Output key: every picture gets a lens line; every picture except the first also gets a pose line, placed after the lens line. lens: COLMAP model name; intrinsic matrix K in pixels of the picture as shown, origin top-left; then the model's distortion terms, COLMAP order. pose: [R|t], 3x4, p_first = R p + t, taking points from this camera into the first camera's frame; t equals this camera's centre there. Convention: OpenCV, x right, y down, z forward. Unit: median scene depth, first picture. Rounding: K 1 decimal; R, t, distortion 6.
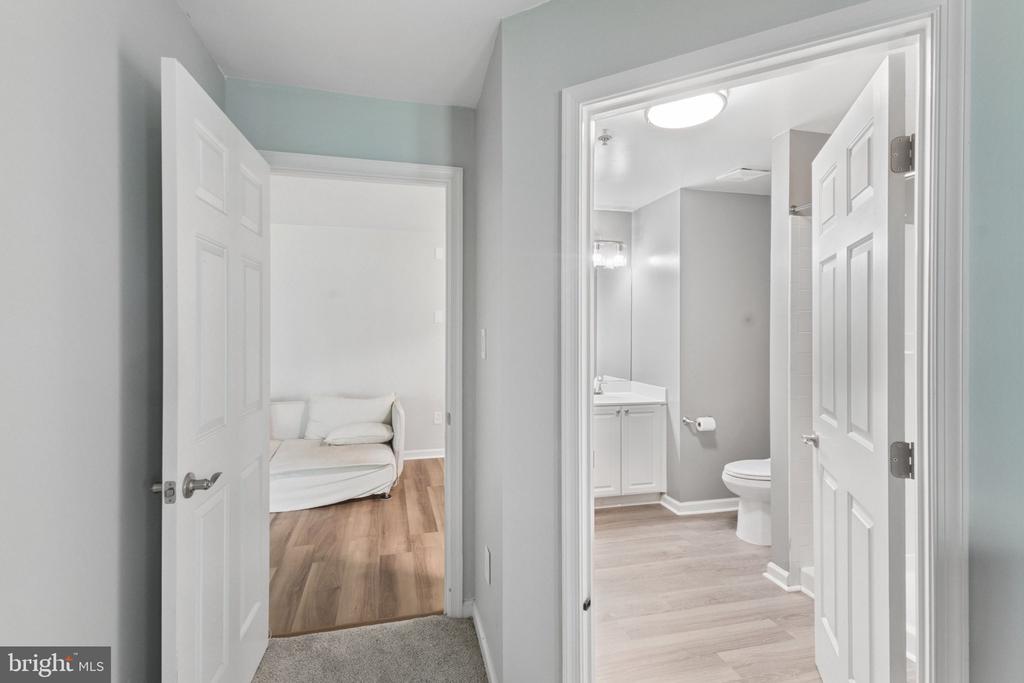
lens RADIAL K [[421.7, 0, 512.0], [0, 421.7, 341.5], [0, 0, 1]] dist [0.015620, 0.000021]
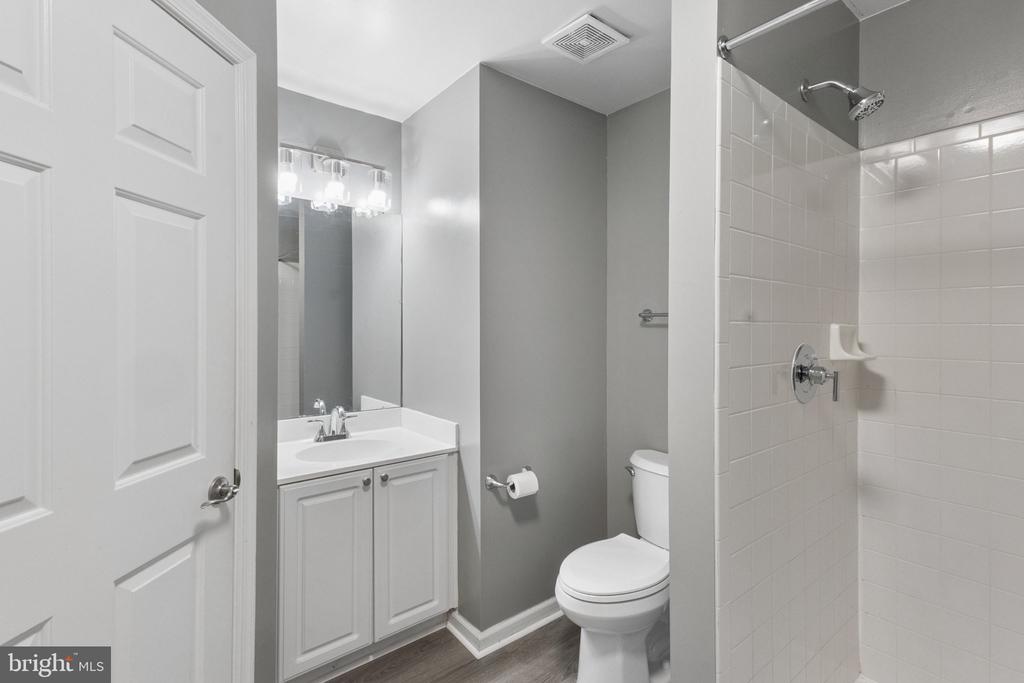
lens RADIAL K [[421.7, 0, 512.0], [0, 421.7, 341.5], [0, 0, 1]] dist [0.015620, 0.000021]
pose [[0.885887, -0.000827, 0.463900, 0.169232], [0.002874, 0.999989, -0.003706, 0.002716], [-0.463892, 0.004616, 0.885880, 0.469559]]
